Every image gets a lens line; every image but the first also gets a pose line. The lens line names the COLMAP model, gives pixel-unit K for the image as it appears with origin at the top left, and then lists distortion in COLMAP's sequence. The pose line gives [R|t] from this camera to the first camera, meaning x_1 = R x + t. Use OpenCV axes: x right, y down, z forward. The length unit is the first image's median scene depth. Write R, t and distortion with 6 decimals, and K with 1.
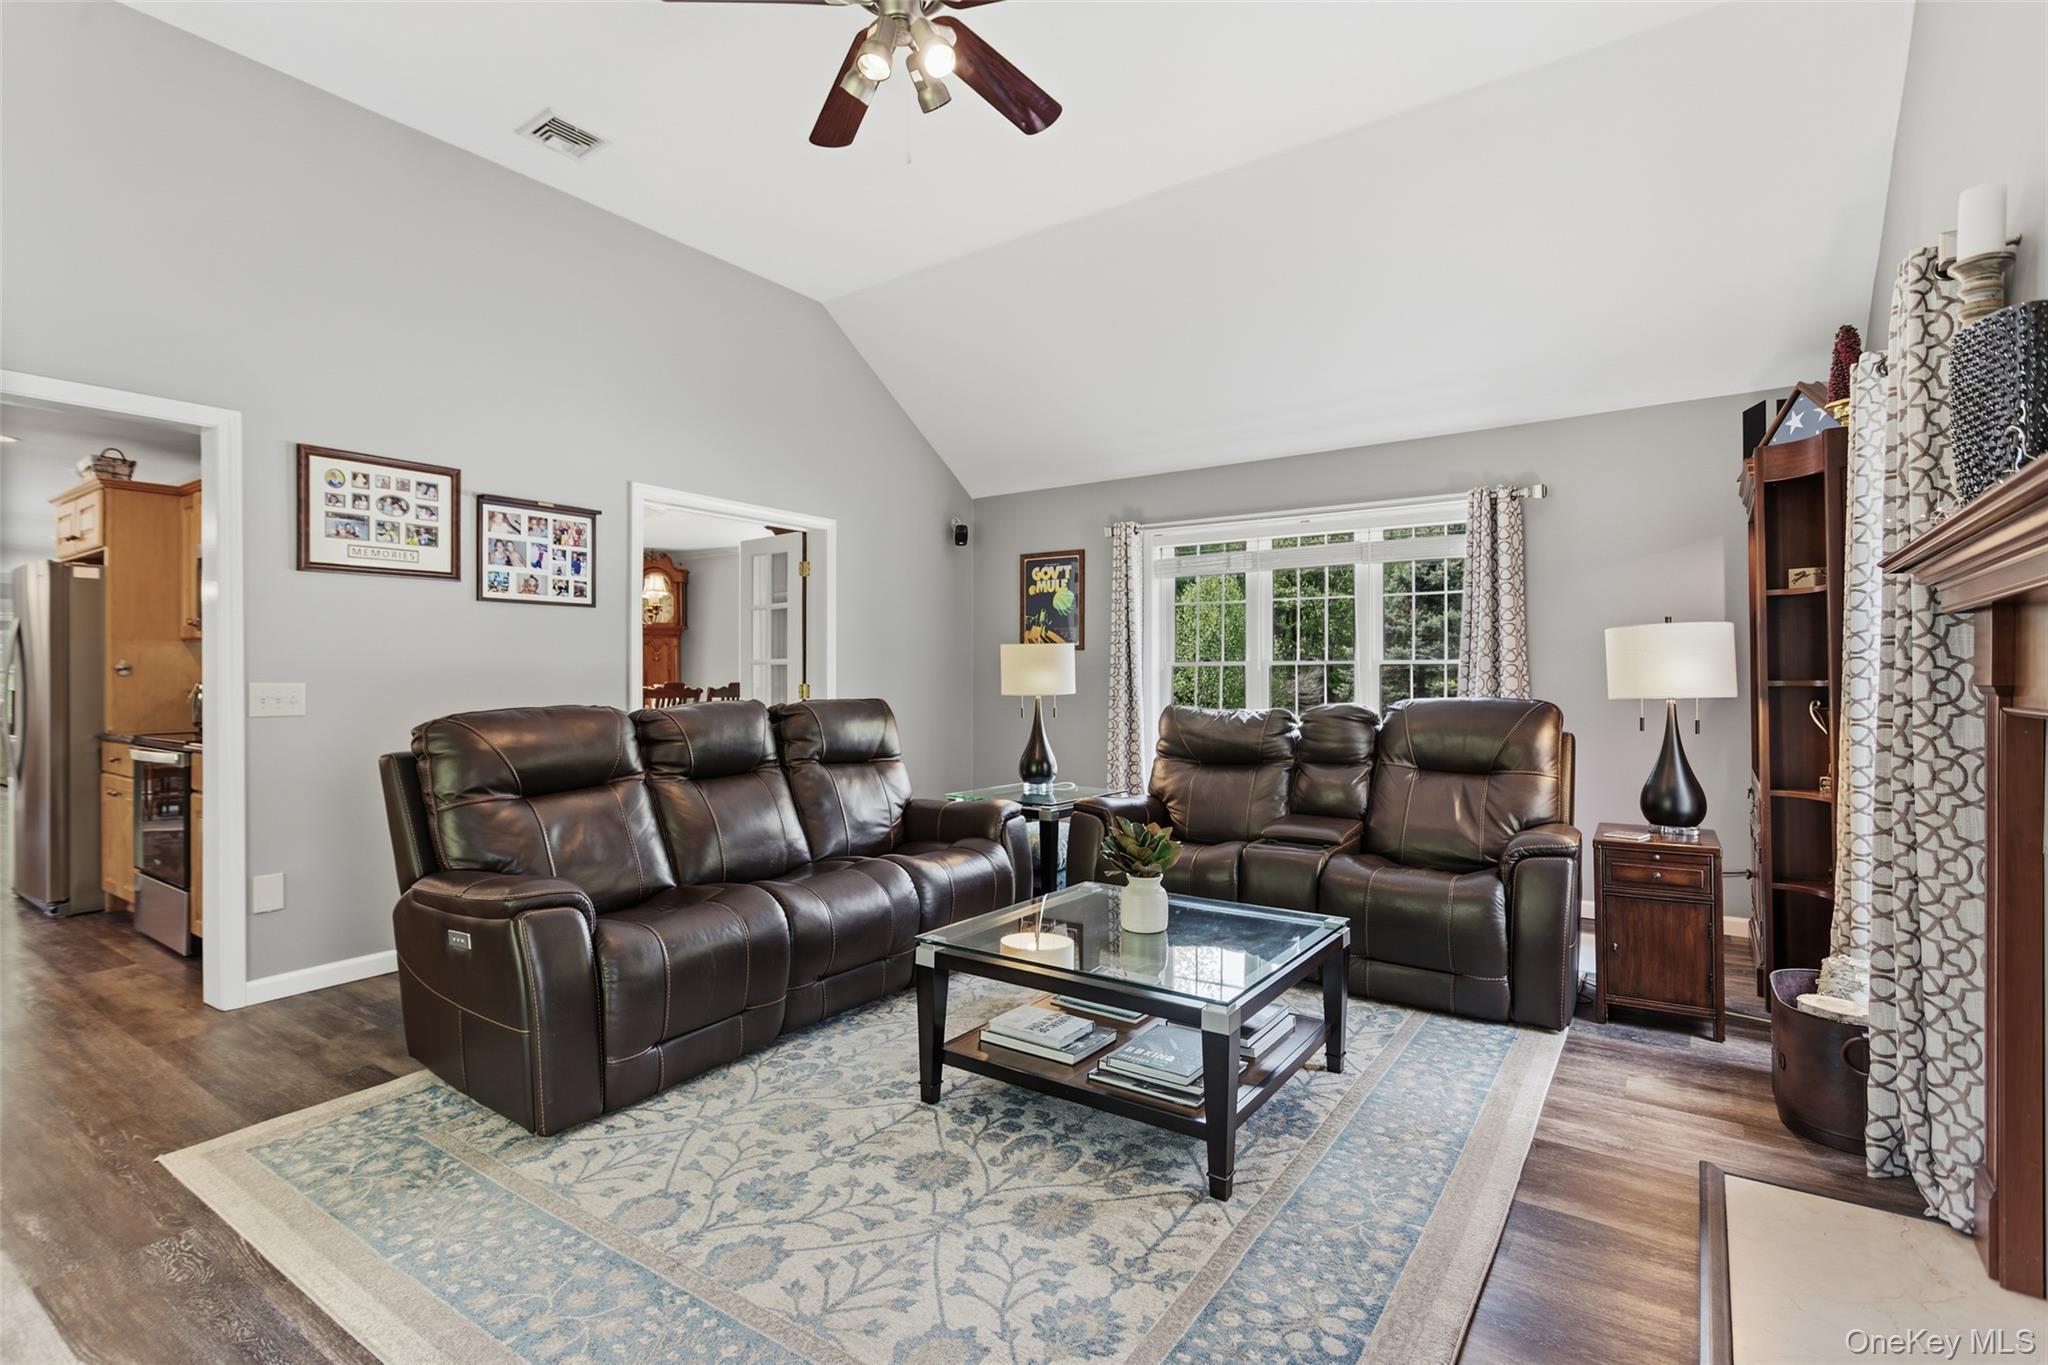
lens RADIAL K [[970.9, 0, 1023.4], [0, 970.9, 681.5], [0, 0, 1]] dist [0.001809, 0.000501]
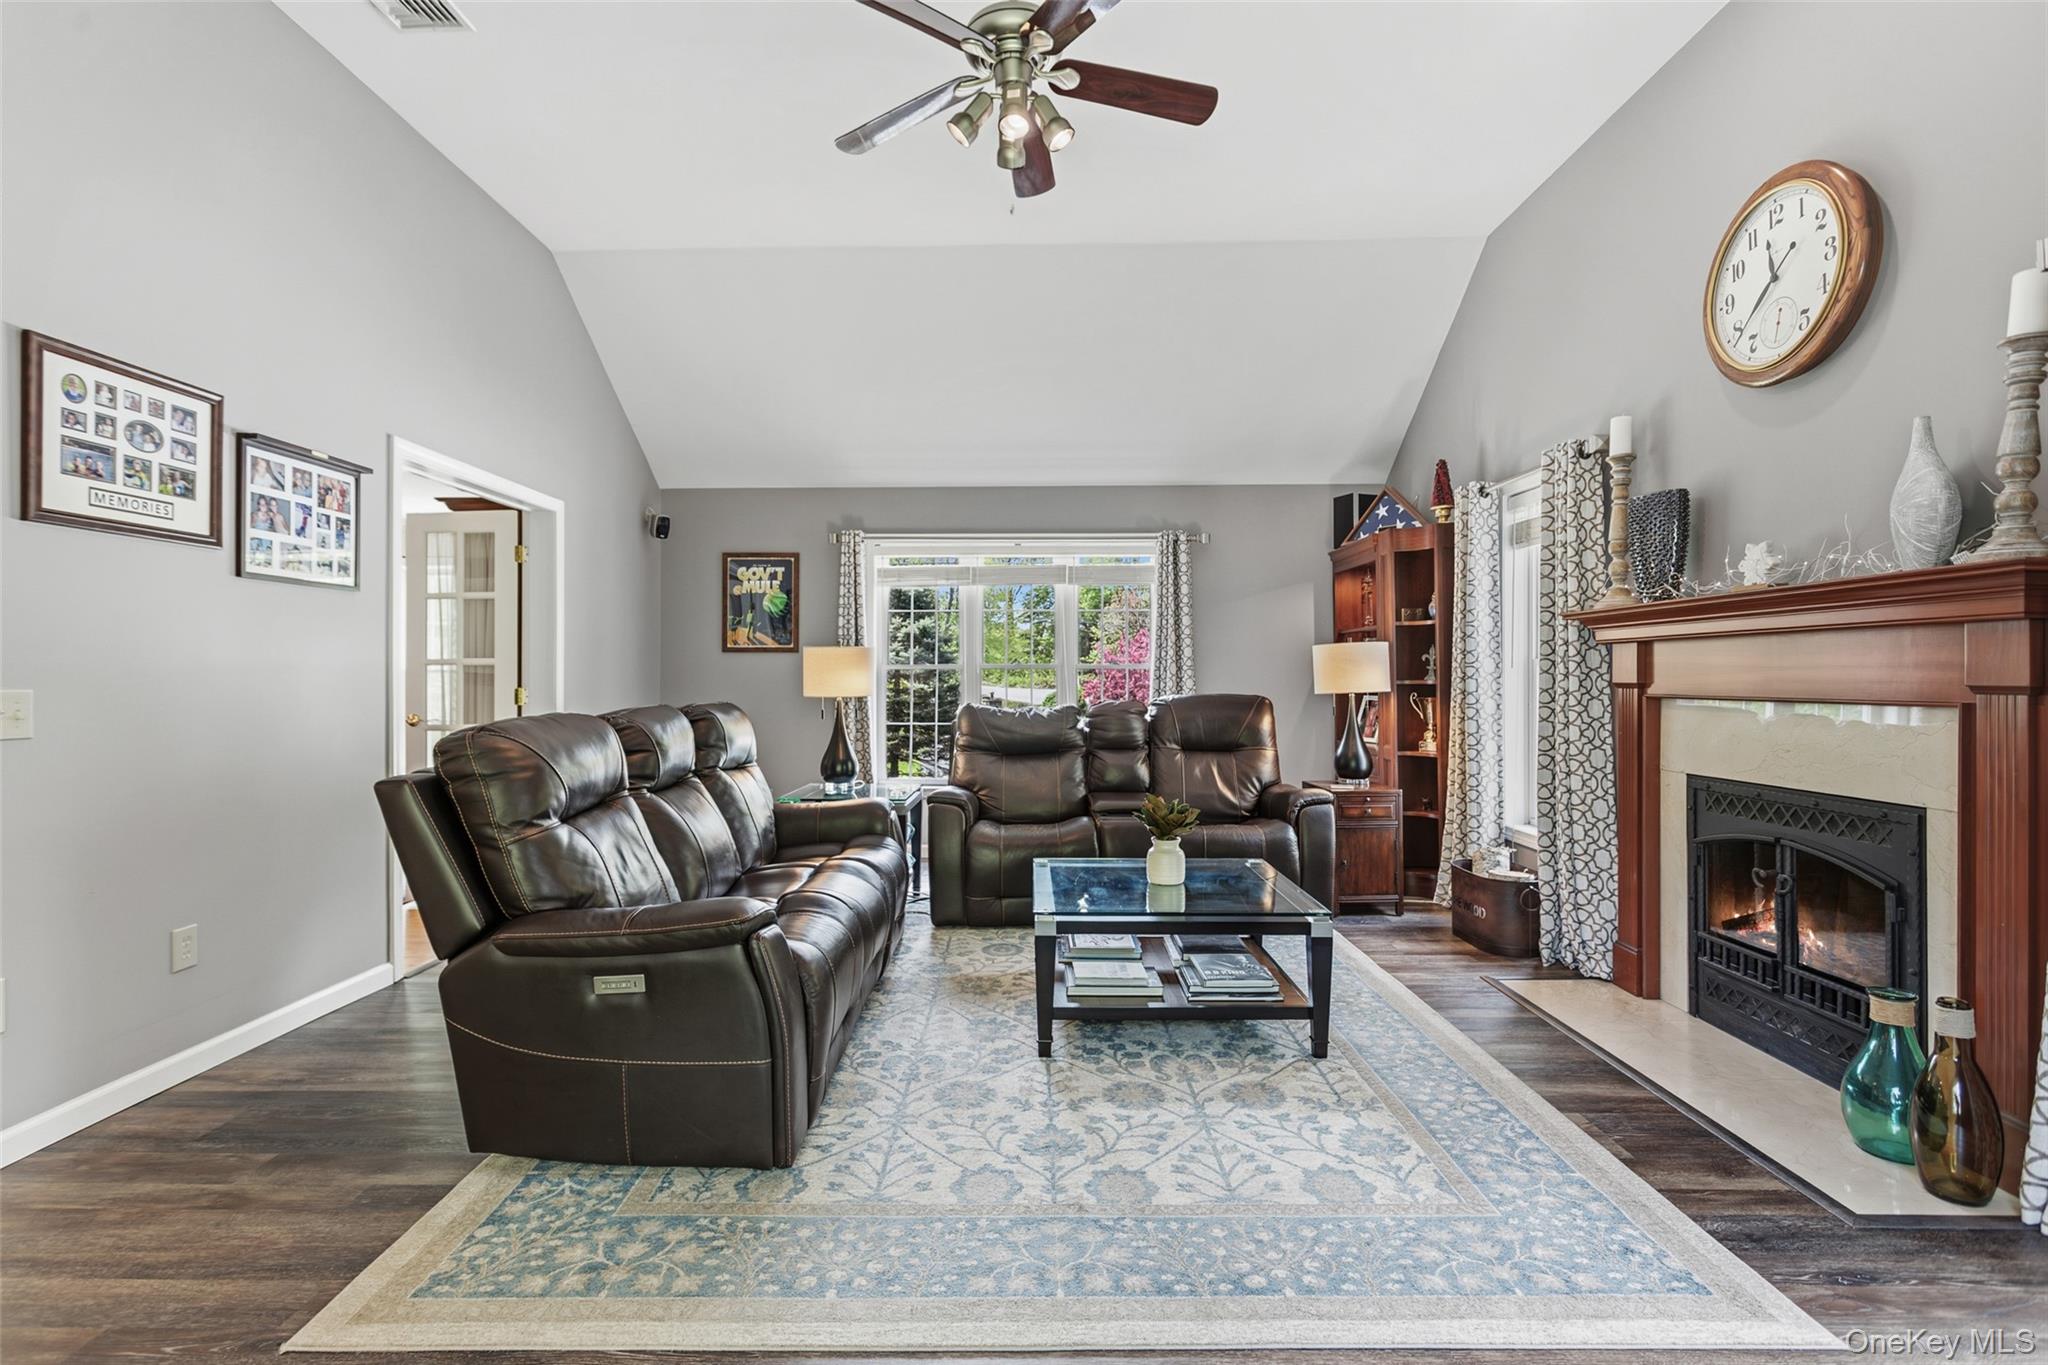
lens RADIAL K [[970.9, 0, 1028.5], [0, 970.9, 679.2], [0, 0, 1]] dist [0.001809, 0.000501]
pose [[0.823080, -0.001171, 0.567924, -0.529305], [0.003592, 0.999989, -0.003144, -0.000687], [-0.567914, 0.004628, 0.823075, 0.057964]]
